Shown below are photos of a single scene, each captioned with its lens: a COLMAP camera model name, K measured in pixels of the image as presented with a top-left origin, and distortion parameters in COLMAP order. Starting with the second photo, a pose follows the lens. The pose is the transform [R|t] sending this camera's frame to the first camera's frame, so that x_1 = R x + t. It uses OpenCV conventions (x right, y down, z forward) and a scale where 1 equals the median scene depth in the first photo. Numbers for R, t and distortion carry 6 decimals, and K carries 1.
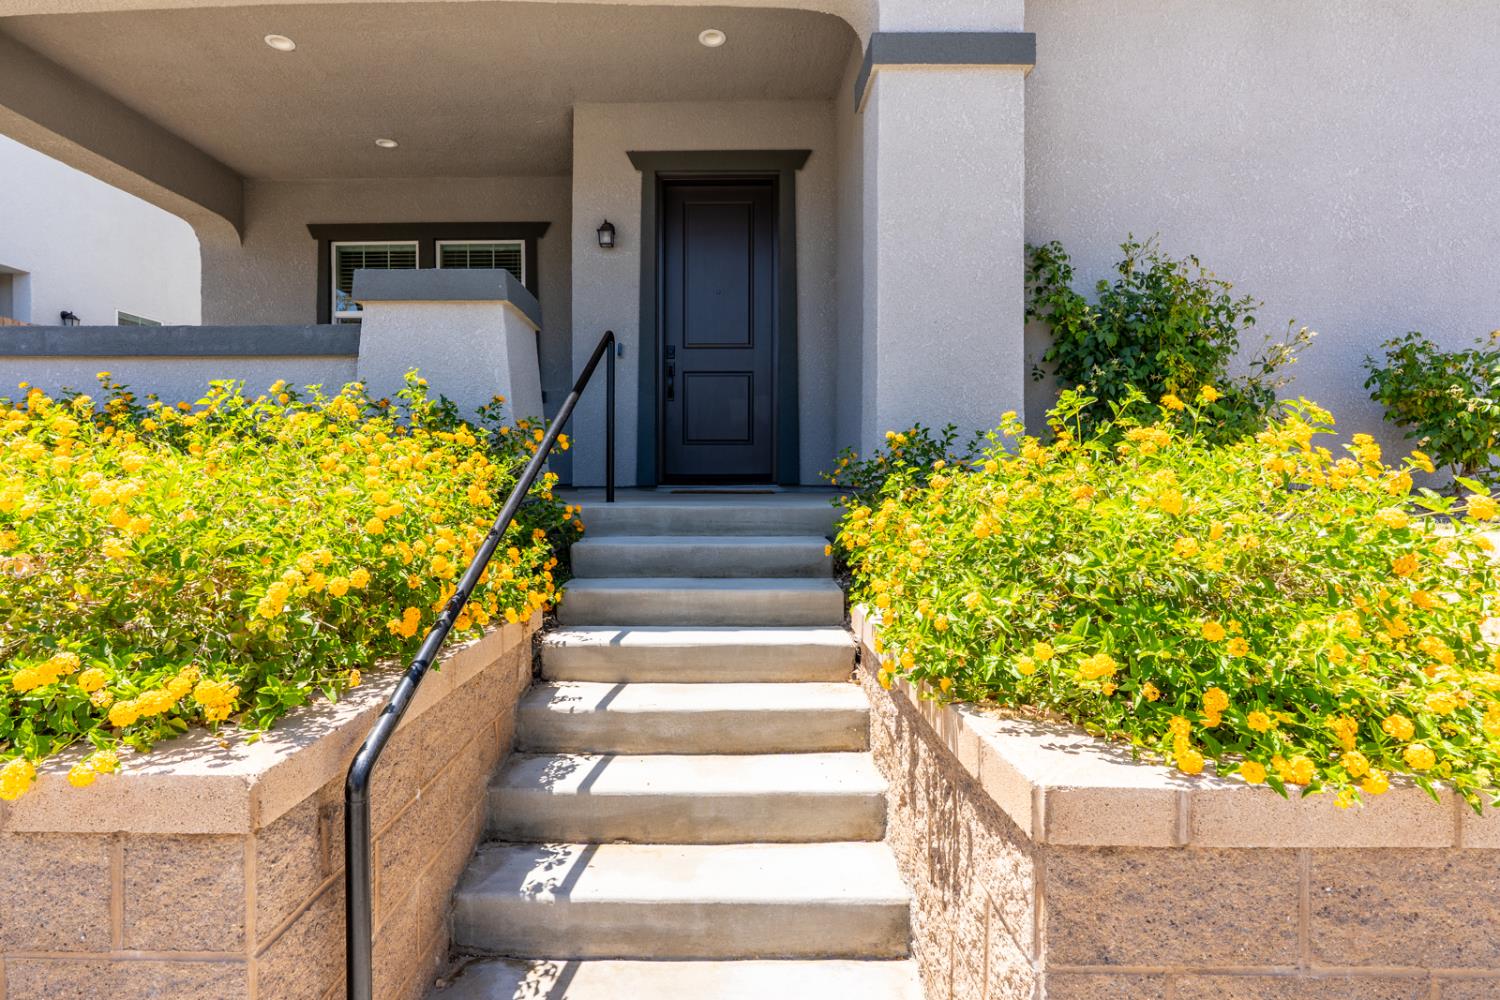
lens RADIAL K [[776.5, 0, 750.0], [0, 776.5, 500.0], [0, 0, 1]] dist [-0.002178, -0.000110]
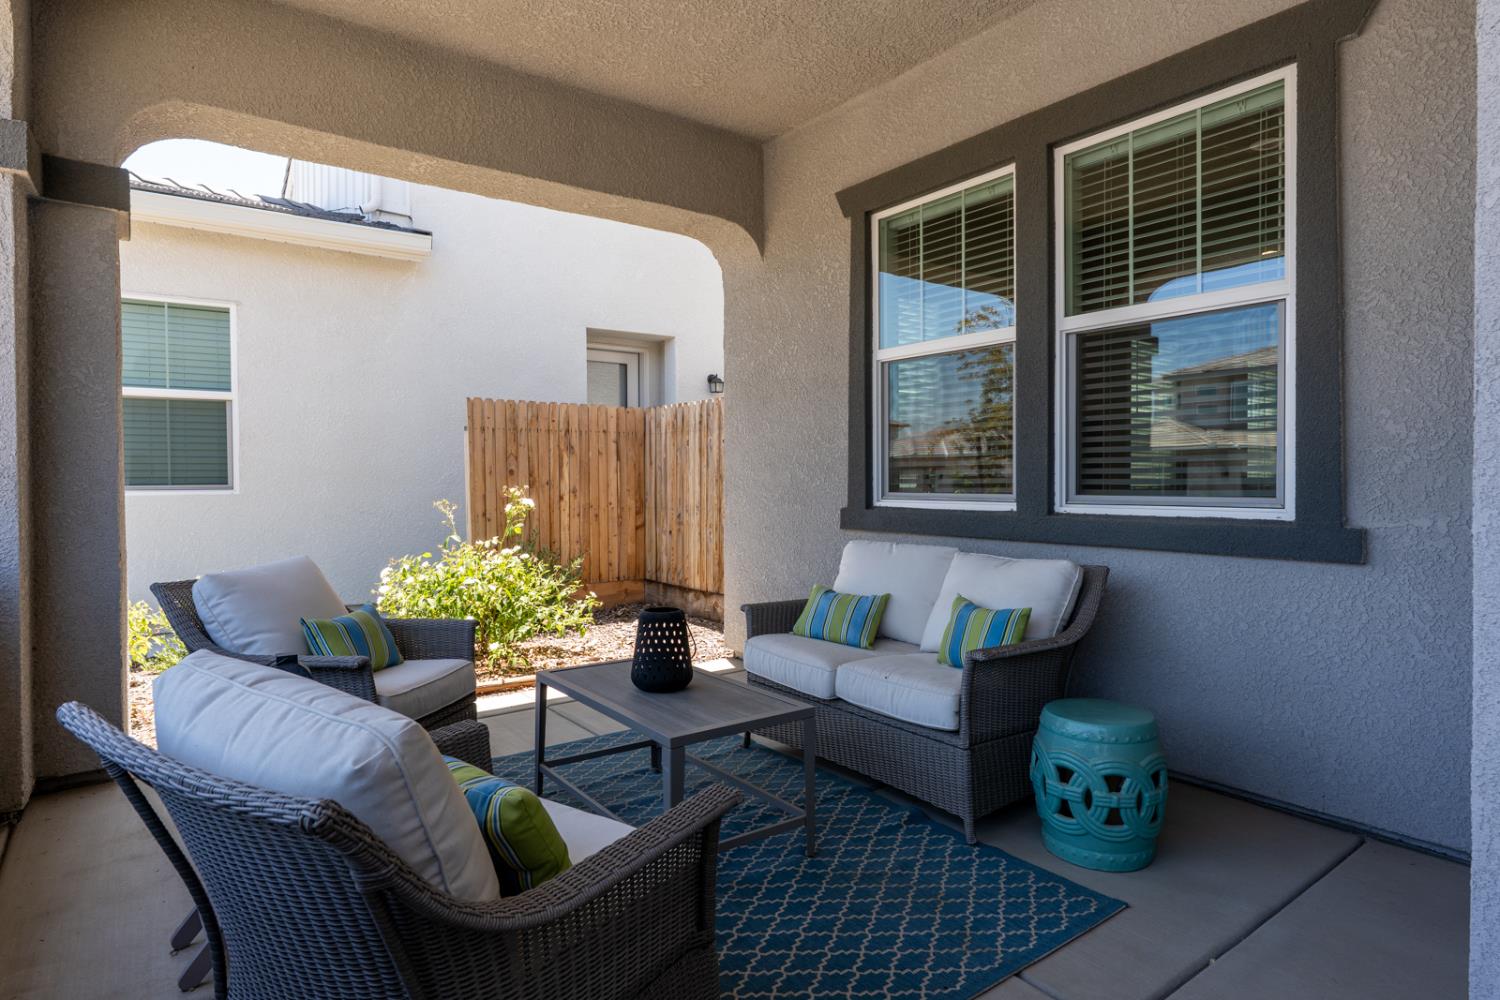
lens RADIAL K [[842.3, 0, 750.0], [0, 842.3, 500.0], [0, 0, 1]] dist [0.001595, 0.001115]
pose [[0.597160, 0.022514, -0.801806, -0.169032], [-0.012965, 0.999746, 0.018416, -0.188224], [0.802017, -0.000602, 0.597300, 0.738650]]
